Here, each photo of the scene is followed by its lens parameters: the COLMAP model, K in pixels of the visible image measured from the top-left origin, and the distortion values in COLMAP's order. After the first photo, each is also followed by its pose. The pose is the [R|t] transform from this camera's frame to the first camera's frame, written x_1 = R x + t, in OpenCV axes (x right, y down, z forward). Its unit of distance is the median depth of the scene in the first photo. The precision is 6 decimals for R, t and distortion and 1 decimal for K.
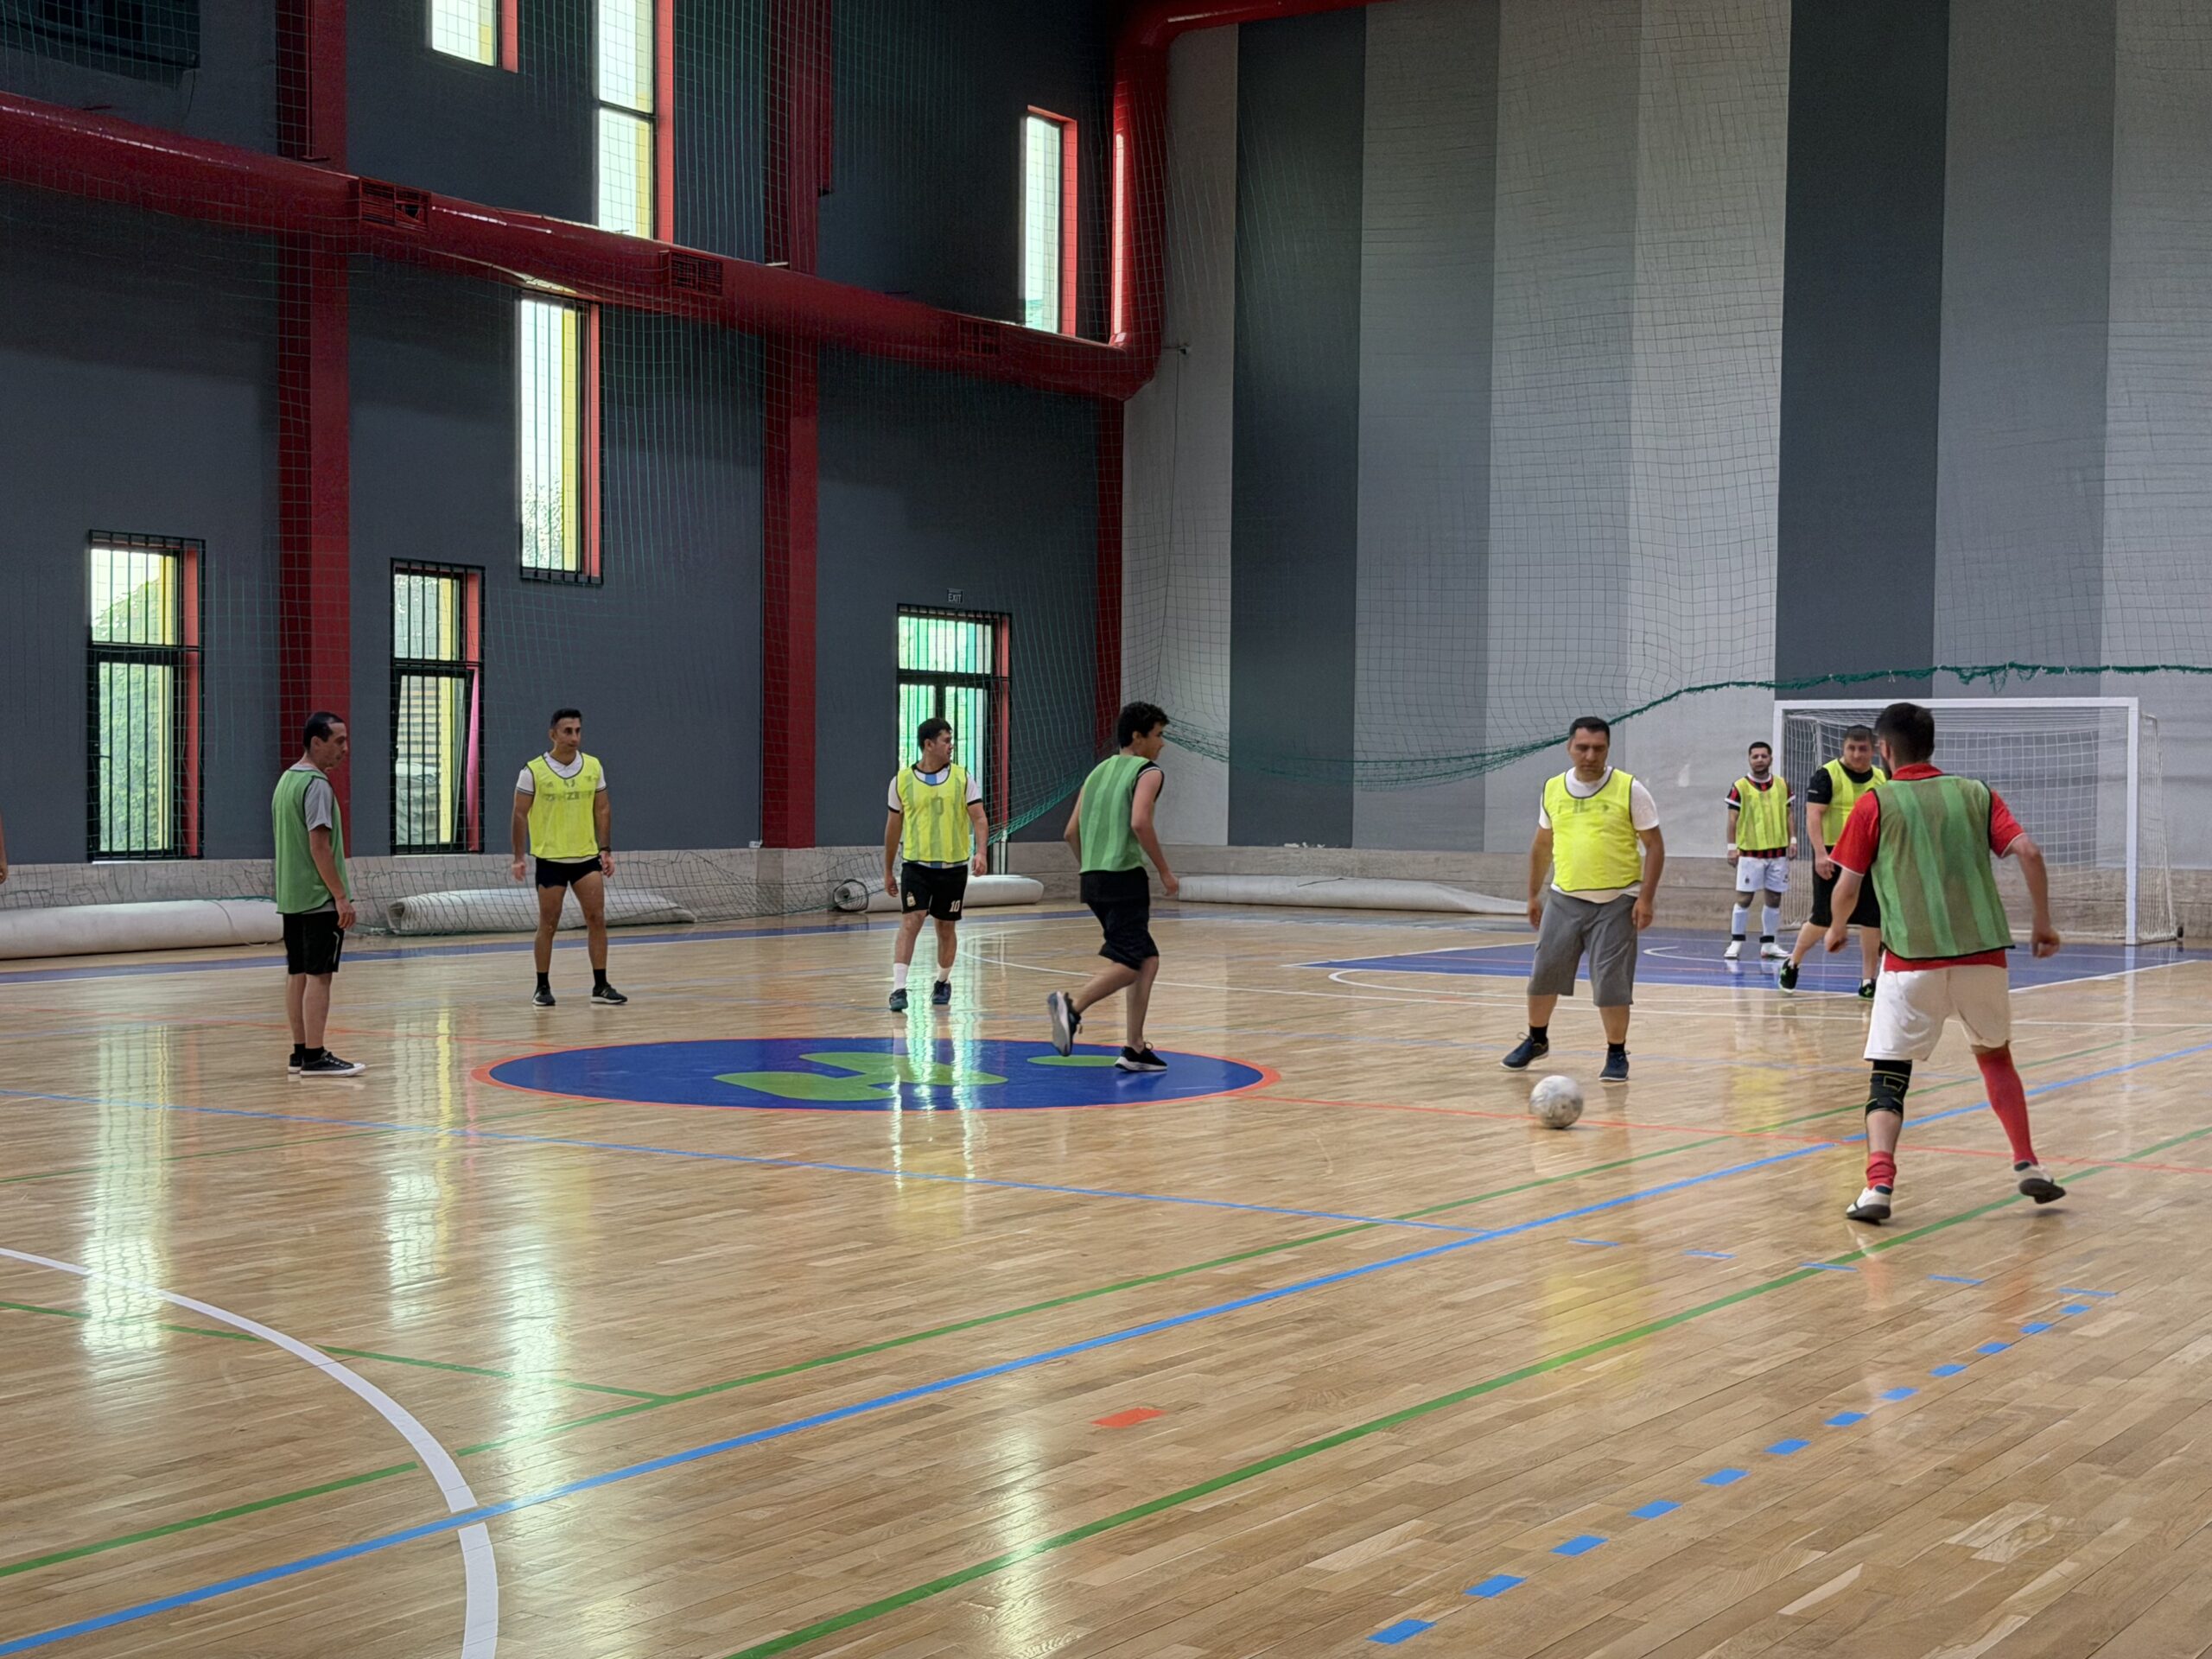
lens RADIAL K [[3208.4, 0, 1067.9], [0, 3208.4, 834.7], [0, 0, 1]] dist [0.183009, 0.000000]
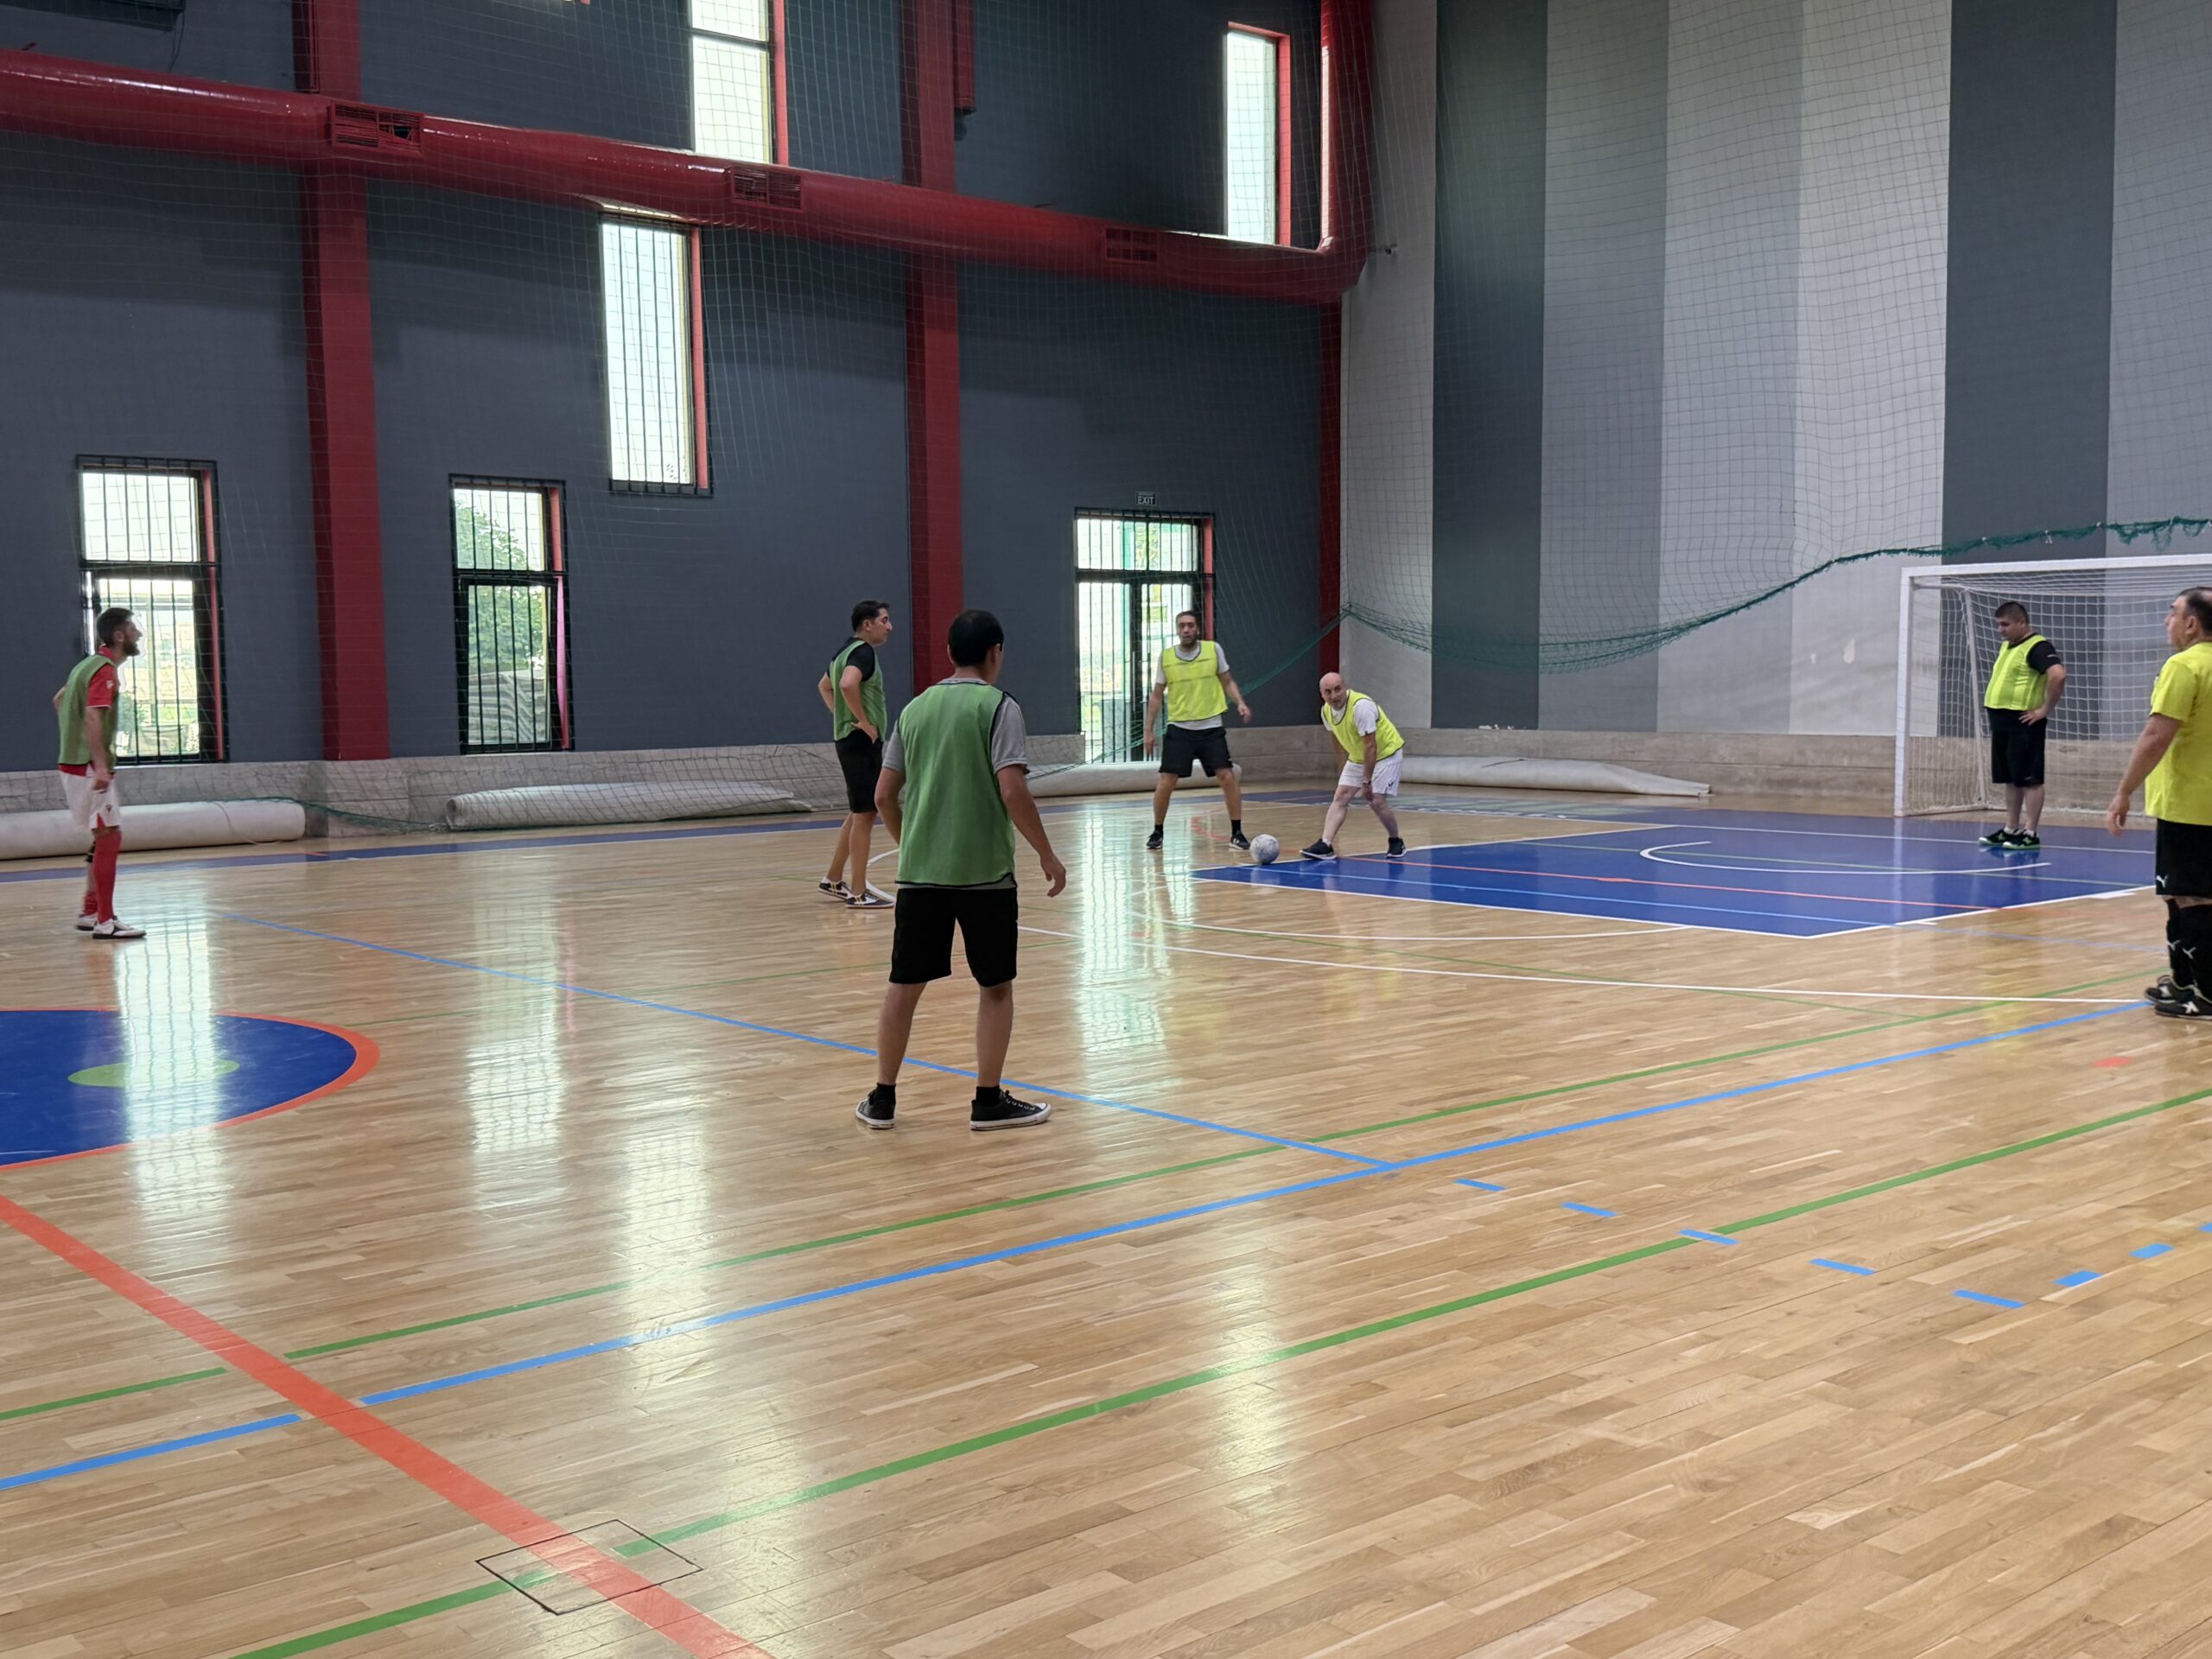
lens RADIAL K [[2280.9, 0, 1103.3], [0, 2280.9, 840.2], [0, 0, 1]] dist [0.064118, 0.000000]
pose [[0.956645, 0.001092, -0.291255, 0.190309], [0.015710, 0.998344, 0.055345, -0.003624], [0.290833, -0.057521, 0.955043, 0.297643]]
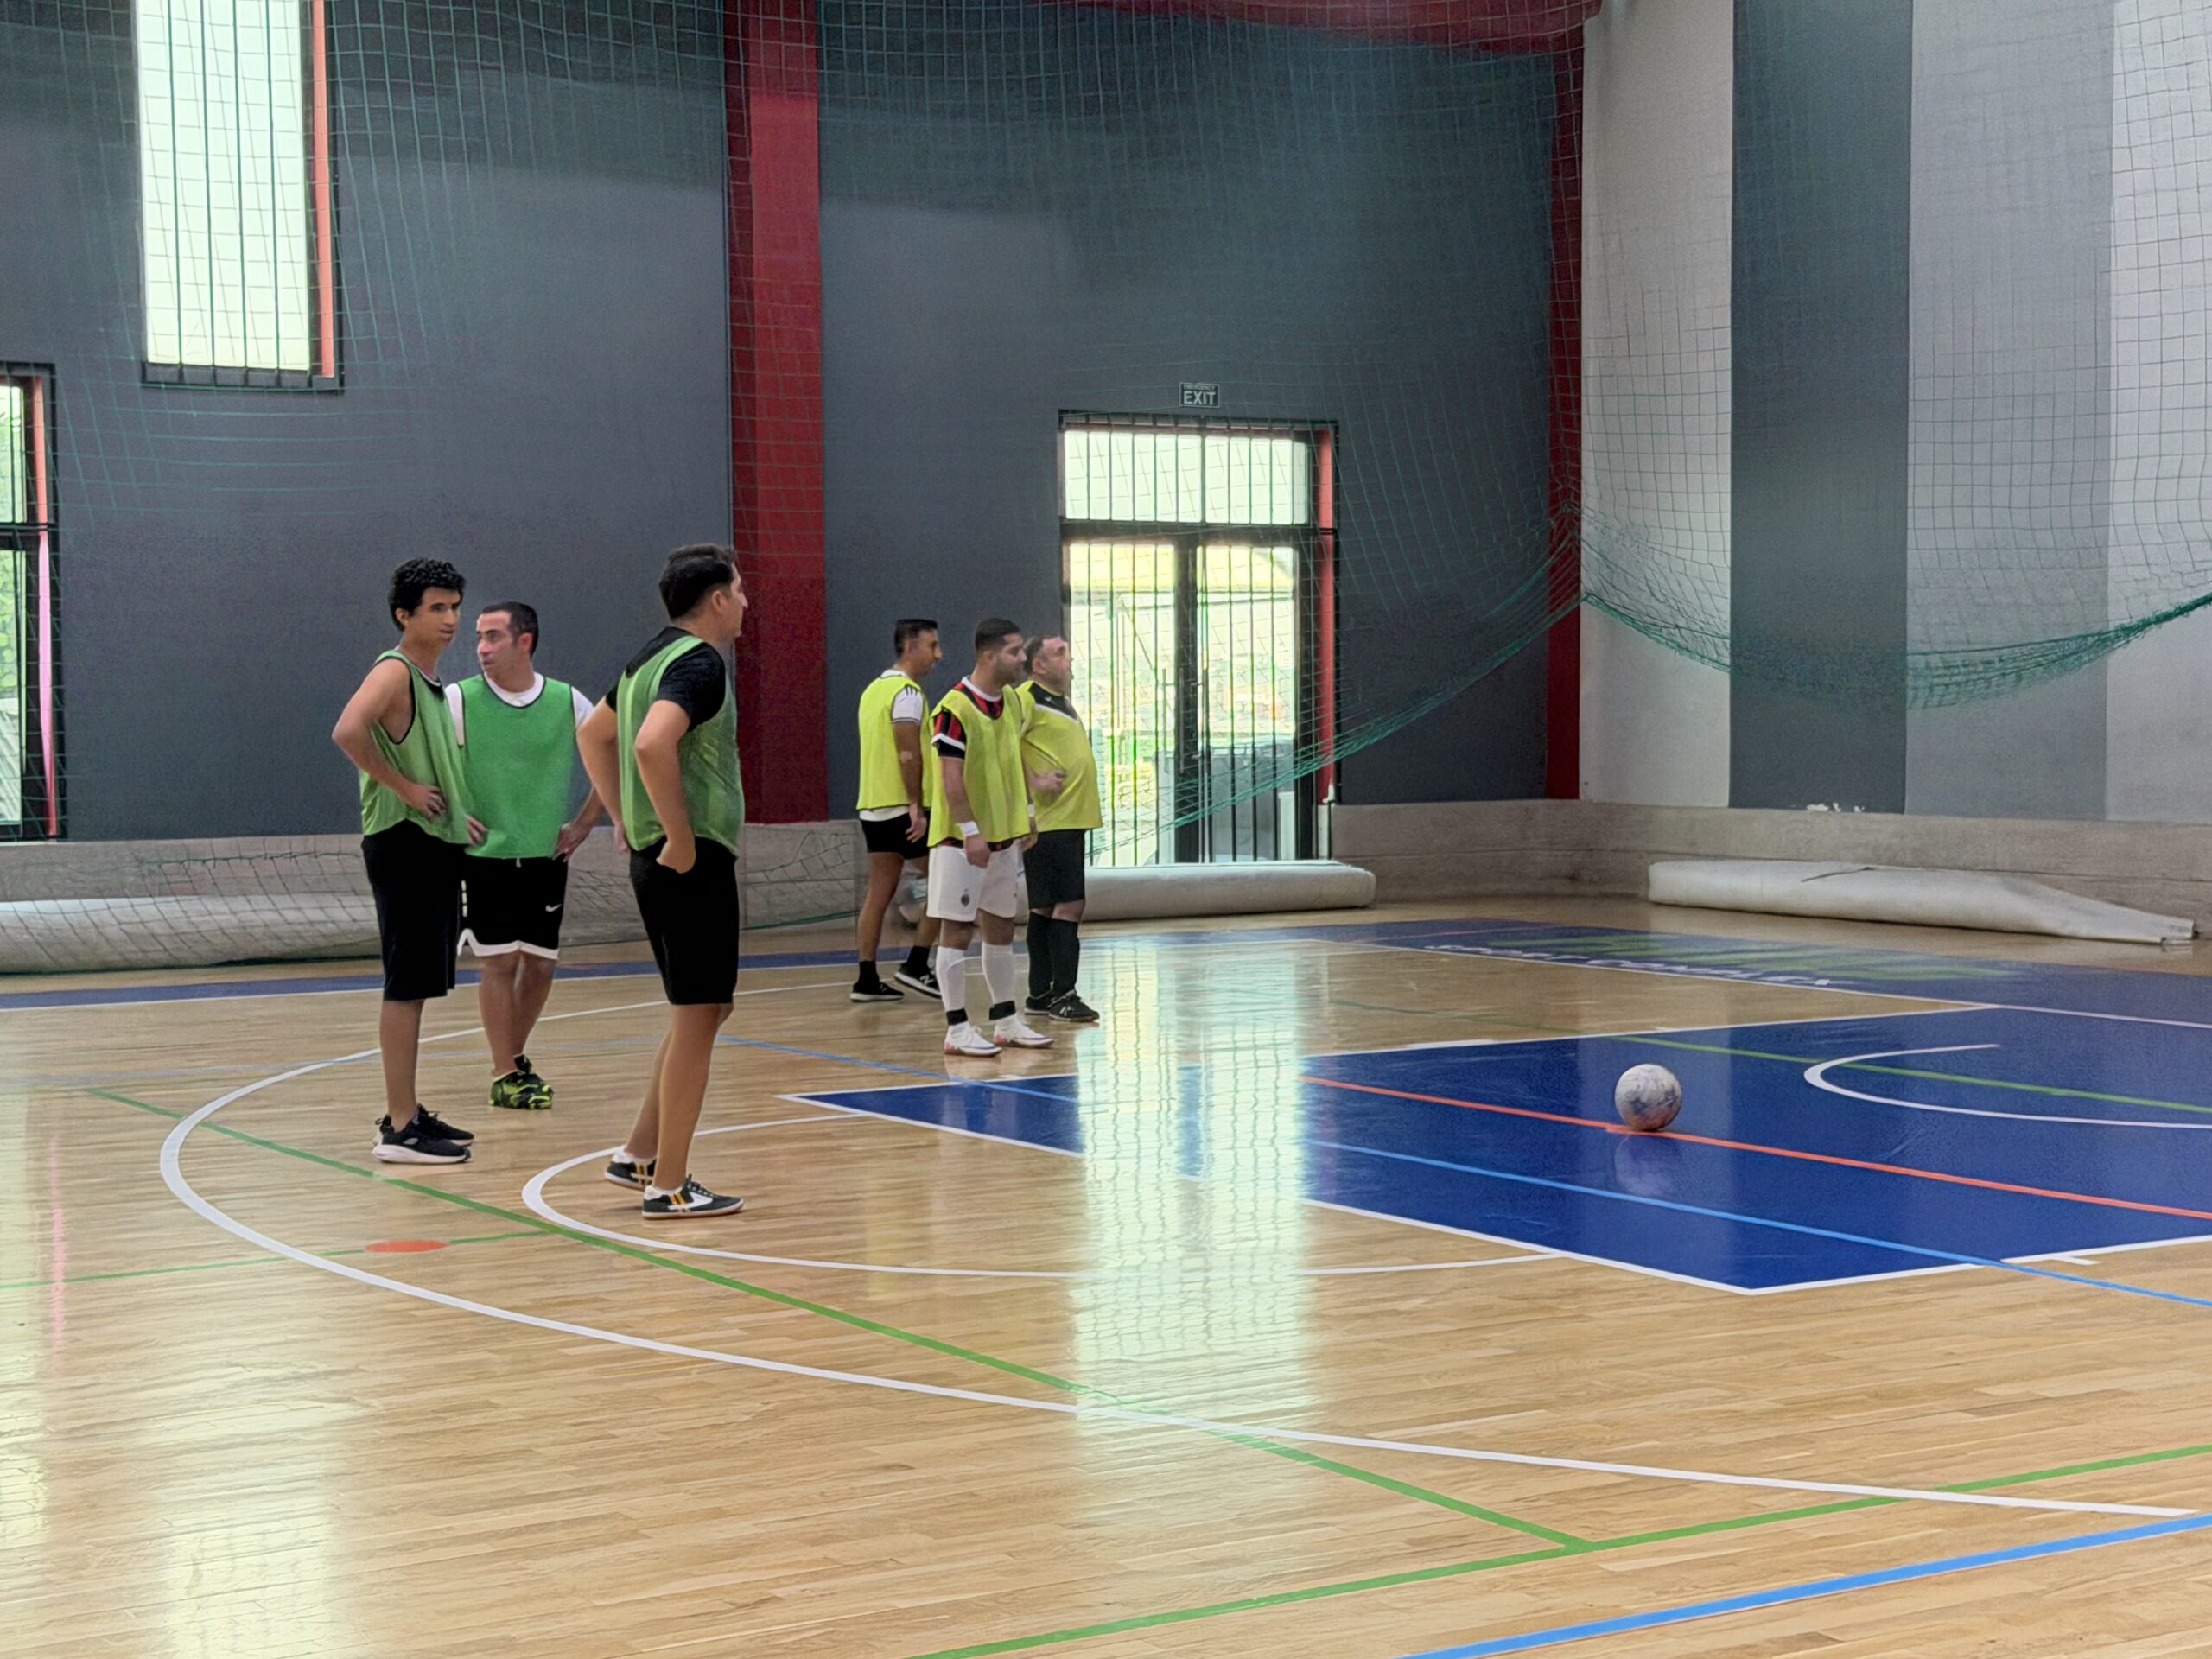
lens RADIAL K [[3618.1, 0, 1138.7], [0, 3618.1, 875.0], [0, 0, 1]] dist [0.133924, 0.000000]
pose [[0.901595, 0.004185, -0.432560, 0.272764], [0.009345, 0.999531, 0.029148, -0.005359], [0.432480, -0.030322, 0.901134, 0.428352]]
